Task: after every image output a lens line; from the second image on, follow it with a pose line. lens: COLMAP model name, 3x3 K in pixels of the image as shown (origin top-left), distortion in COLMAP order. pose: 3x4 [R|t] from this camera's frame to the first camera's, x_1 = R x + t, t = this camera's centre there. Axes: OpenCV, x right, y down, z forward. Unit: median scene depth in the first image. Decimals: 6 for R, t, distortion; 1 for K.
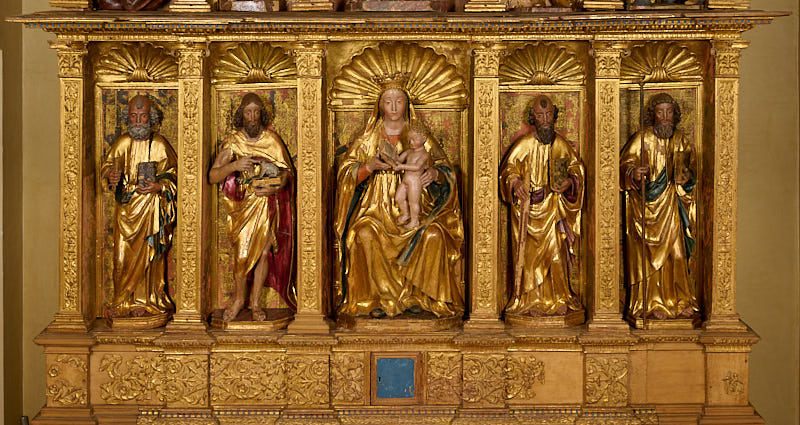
lens RADIAL K [[323.4, 0, 398.3], [0, 323.4, 212.5], [0, 0, 1]] dist [0.001347, -0.000068]
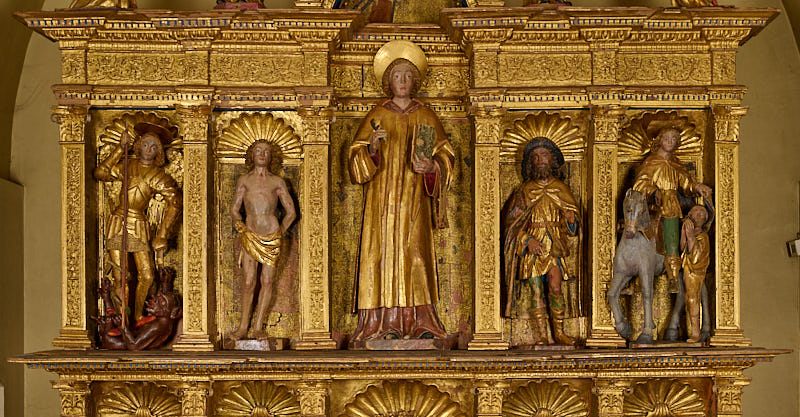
lens RADIAL K [[322.2, 0, 401.7], [0, 322.2, 208.5], [0, 0, 1]] dist [0.002179, -0.000203]
pose [[0.999982, -0.004589, 0.003743, -0.001846], [0.004593, 0.999989, -0.001102, -1.057601], [-0.003738, 0.001119, 0.999992, 0.001502]]
